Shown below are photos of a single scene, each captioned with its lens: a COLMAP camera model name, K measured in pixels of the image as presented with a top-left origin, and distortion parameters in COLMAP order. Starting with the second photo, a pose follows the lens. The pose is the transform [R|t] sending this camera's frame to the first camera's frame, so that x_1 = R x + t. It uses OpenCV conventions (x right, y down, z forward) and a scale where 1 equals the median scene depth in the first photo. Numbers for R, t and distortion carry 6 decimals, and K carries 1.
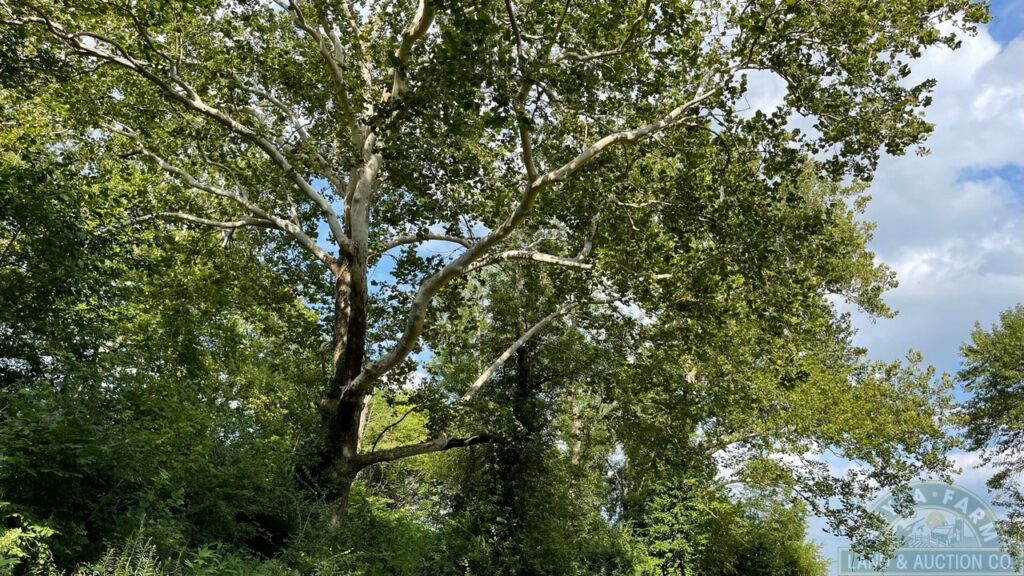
lens RADIAL K [[785.4, 0, 516.0], [0, 785.4, 292.5], [0, 0, 1]] dist [0.080269, -0.083041]
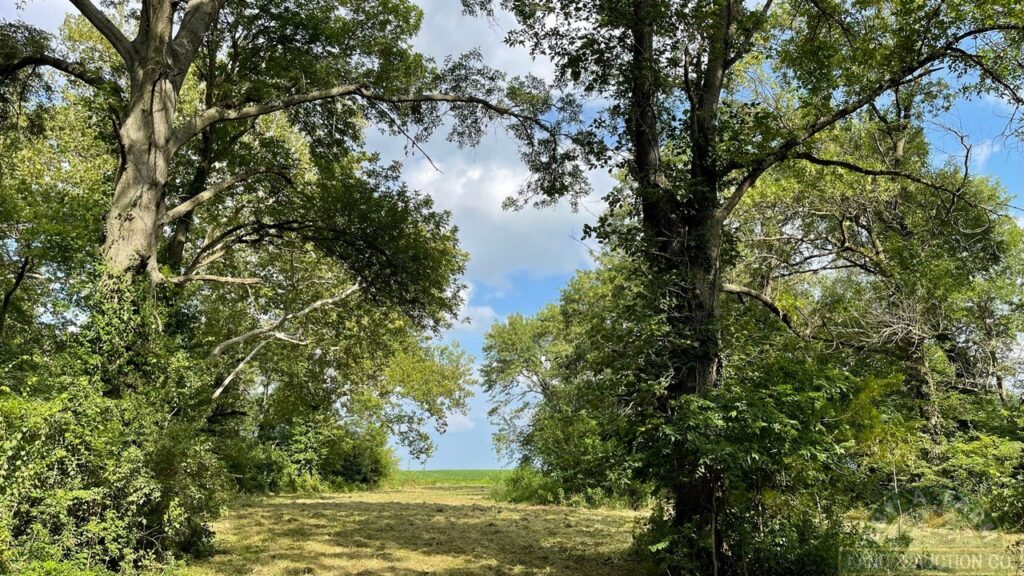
lens RADIAL K [[785.4, 0, 516.0], [0, 785.4, 292.5], [0, 0, 1]] dist [0.080269, -0.083041]
pose [[0.882456, 0.061384, 0.466372, -0.193728], [-0.115088, 0.989491, 0.087530, -0.197855], [-0.456098, -0.130915, 0.880248, -0.560547]]
